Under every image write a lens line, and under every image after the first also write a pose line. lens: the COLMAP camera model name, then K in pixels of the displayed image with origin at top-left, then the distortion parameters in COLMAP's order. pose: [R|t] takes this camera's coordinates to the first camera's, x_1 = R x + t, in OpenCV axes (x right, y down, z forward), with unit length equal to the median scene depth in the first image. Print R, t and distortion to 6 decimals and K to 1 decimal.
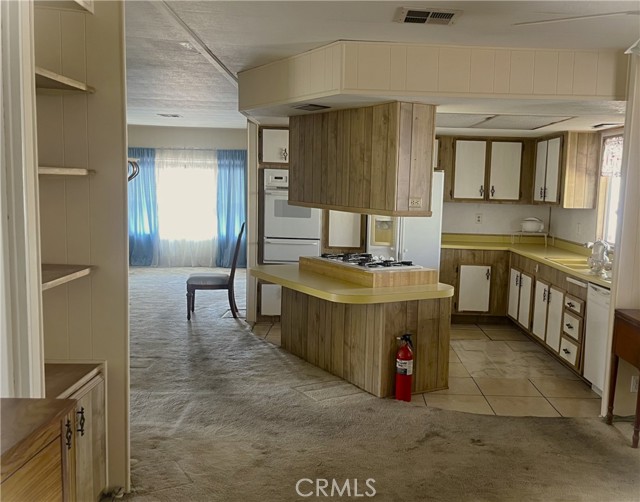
lens RADIAL K [[661.4, 0, 369.0], [0, 661.4, 275.2], [0, 0, 1]] dist [0.067895, 0.000000]
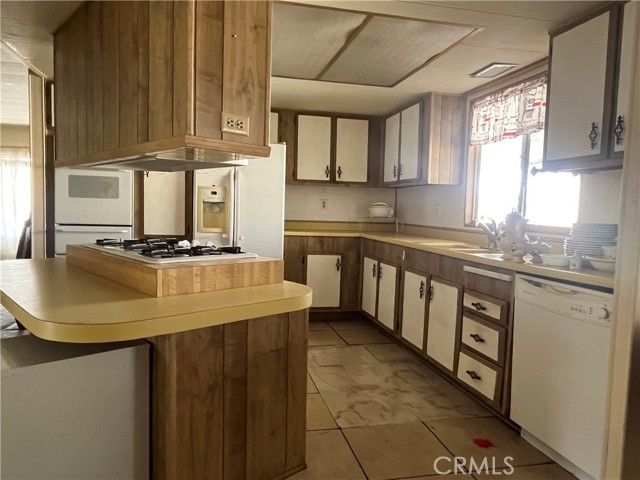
lens RADIAL K [[457.5, 0, 318.8], [0, 457.5, 240.2], [0, 0, 1]] dist [-0.003460, -0.000704]
pose [[0.981765, -0.016203, 0.189406, 0.047375], [0.026875, 0.998184, -0.053909, -0.001924], [-0.188189, 0.058016, 0.980418, 0.482578]]
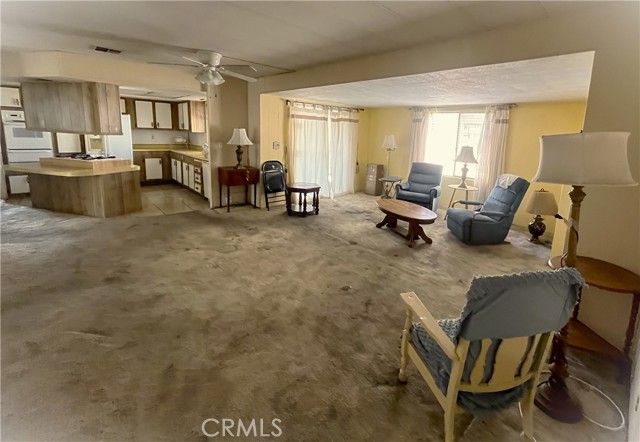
lens RADIAL K [[291.2, 0, 350.7], [0, 291.2, 177.4], [0, 0, 1]] dist [-0.001902, -0.001155]
pose [[0.739766, -0.104802, 0.664652, -0.003868], [0.072795, 0.994463, 0.075784, 0.026915], [-0.668914, -0.007679, 0.743300, -0.190283]]
